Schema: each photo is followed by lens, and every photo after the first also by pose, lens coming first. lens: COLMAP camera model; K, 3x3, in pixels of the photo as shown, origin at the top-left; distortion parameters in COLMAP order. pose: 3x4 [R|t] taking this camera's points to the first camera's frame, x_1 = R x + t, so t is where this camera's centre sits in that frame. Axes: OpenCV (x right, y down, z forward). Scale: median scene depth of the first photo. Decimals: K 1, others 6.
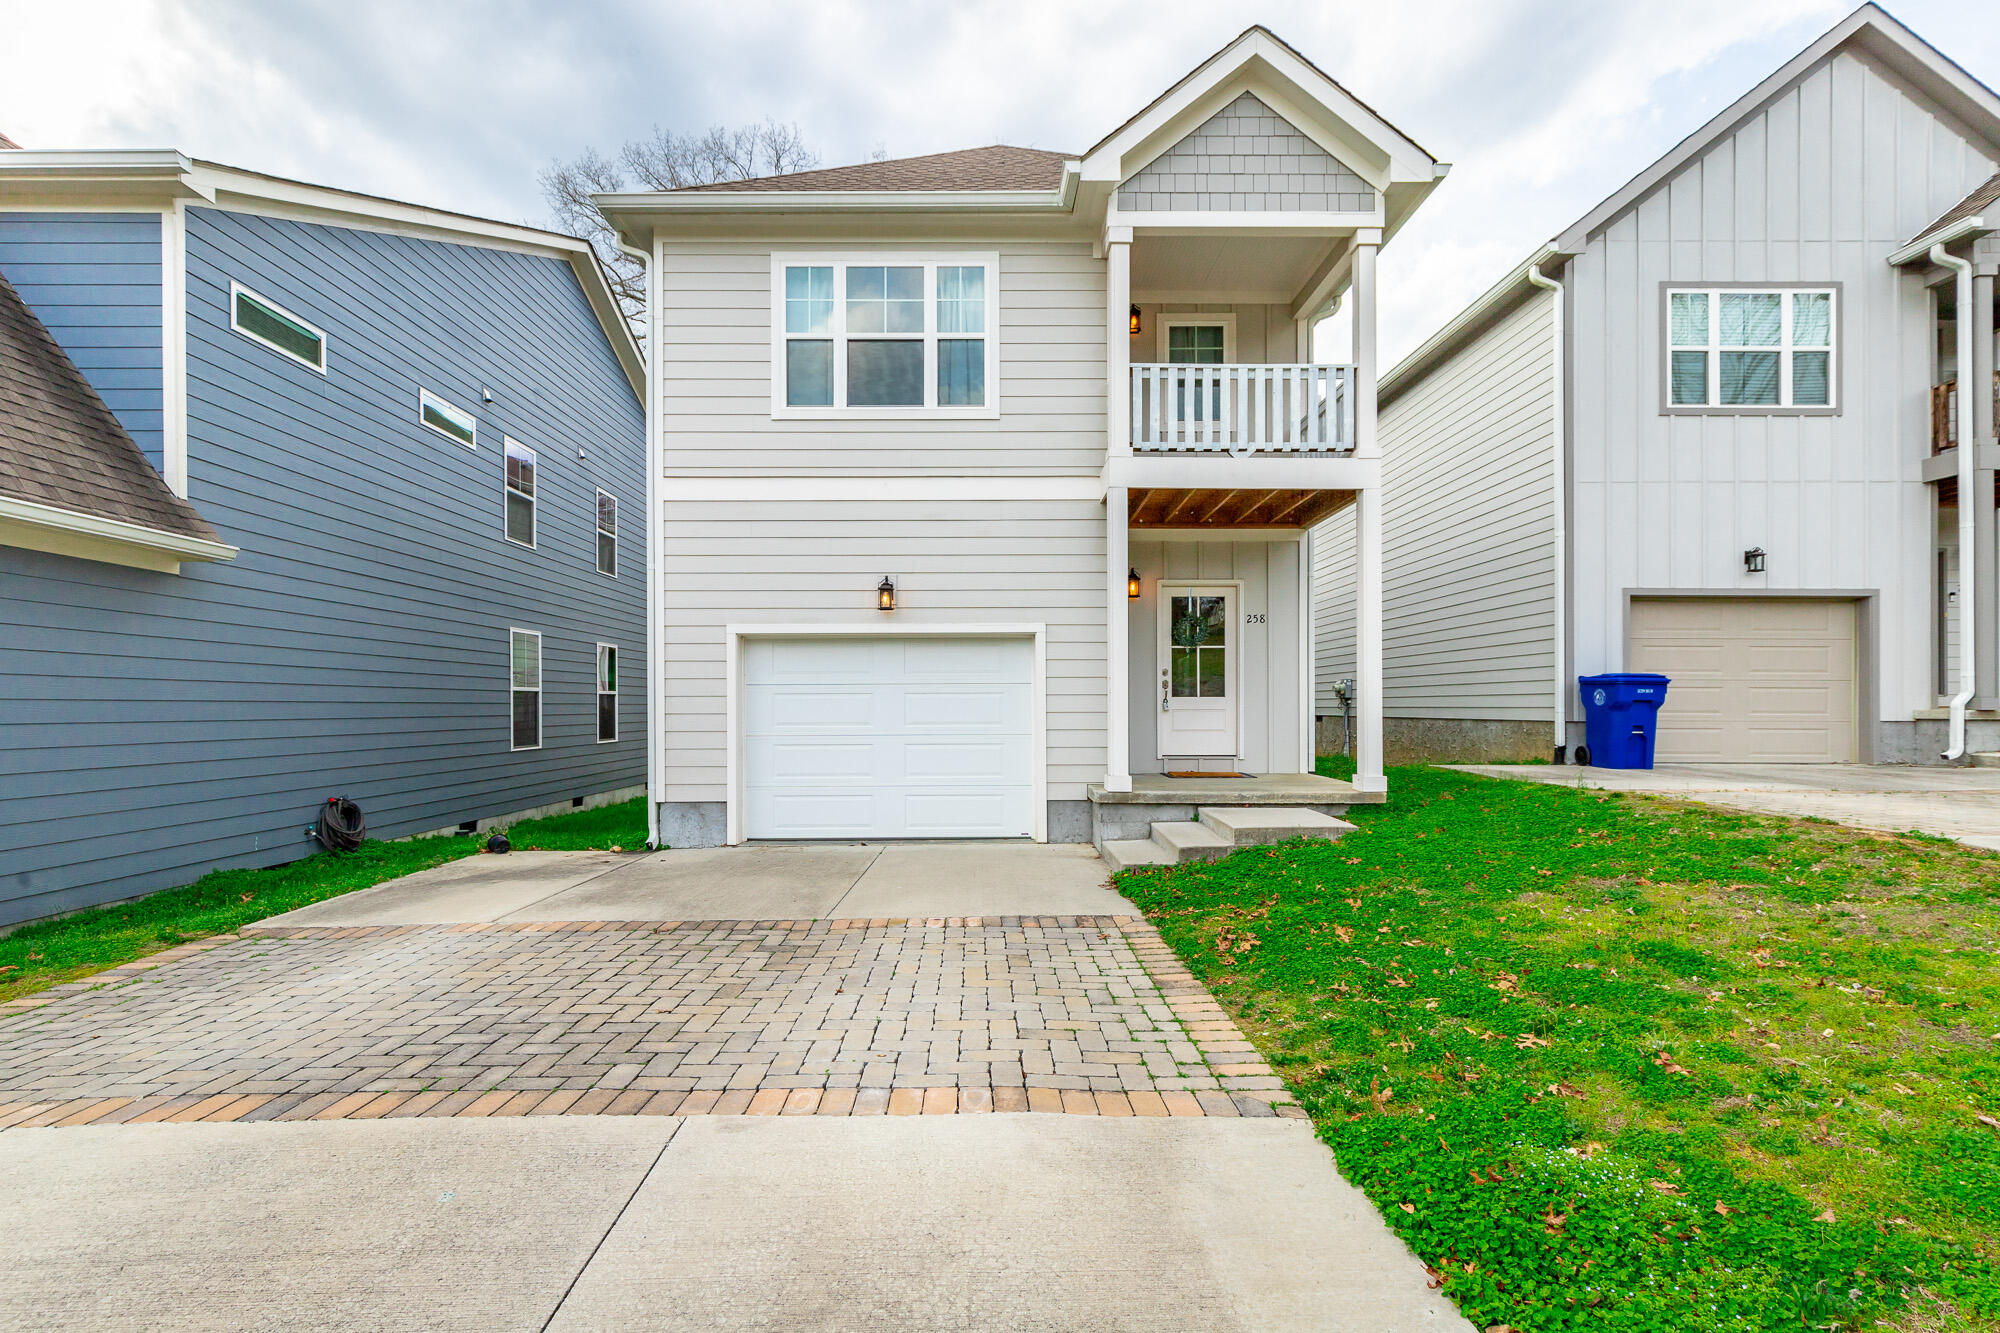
lens RADIAL K [[907.8, 0, 983.5], [0, 907.8, 709.1], [0, 0, 1]] dist [0.006627, -0.000032]
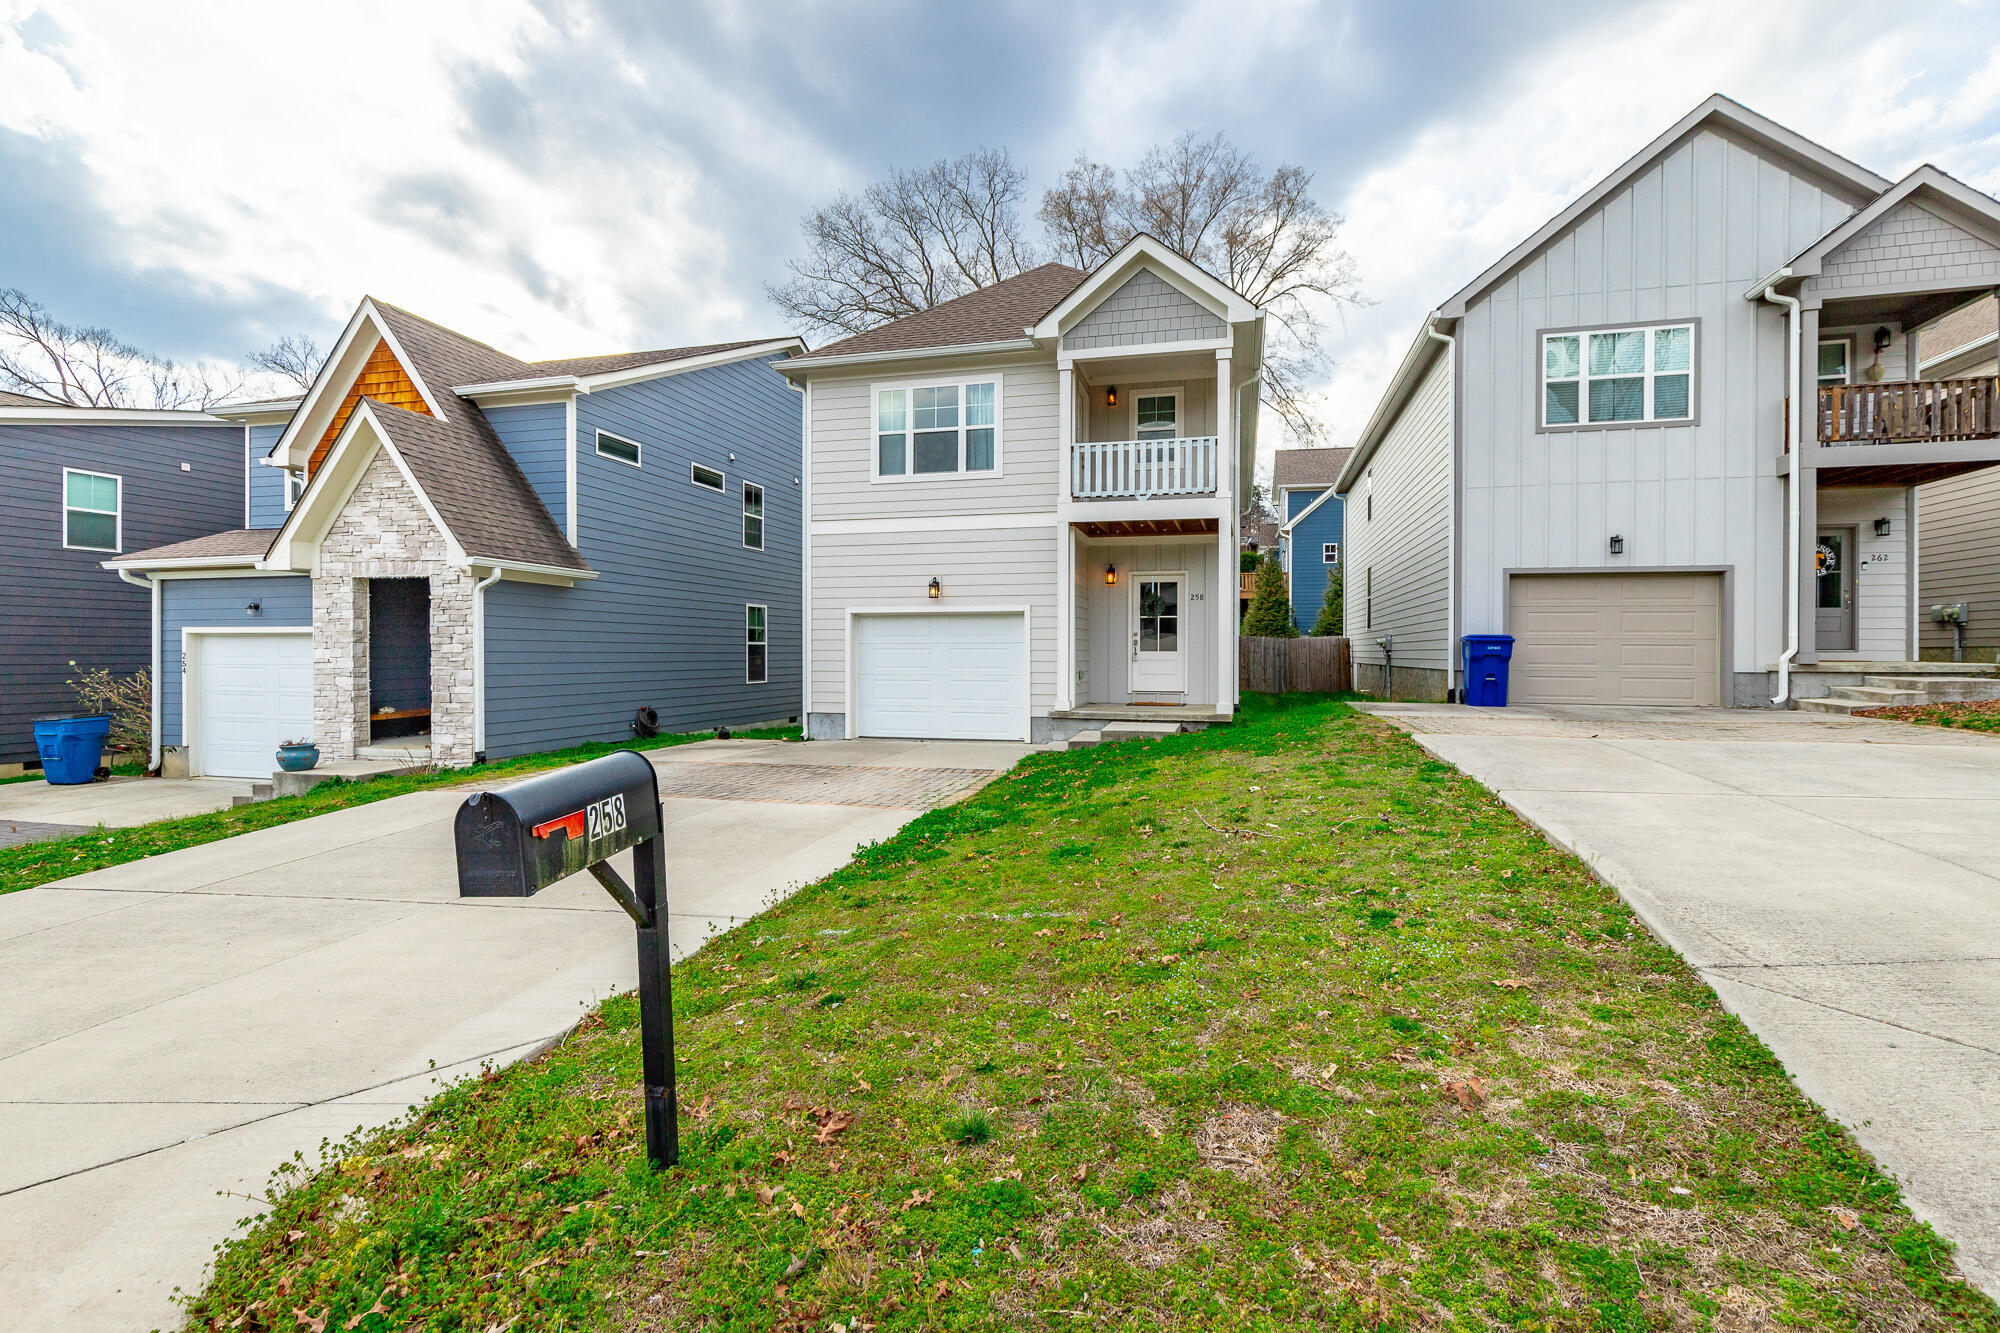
lens RADIAL K [[907.8, 0, 1003.5], [0, 907.8, 662.0], [0, 0, 1]] dist [0.006627, -0.000032]
pose [[0.966046, 0.006759, -0.258283, 0.423825], [-0.004635, 0.999950, 0.008833, -0.008988], [0.258330, -0.007336, 0.966029, -0.533164]]
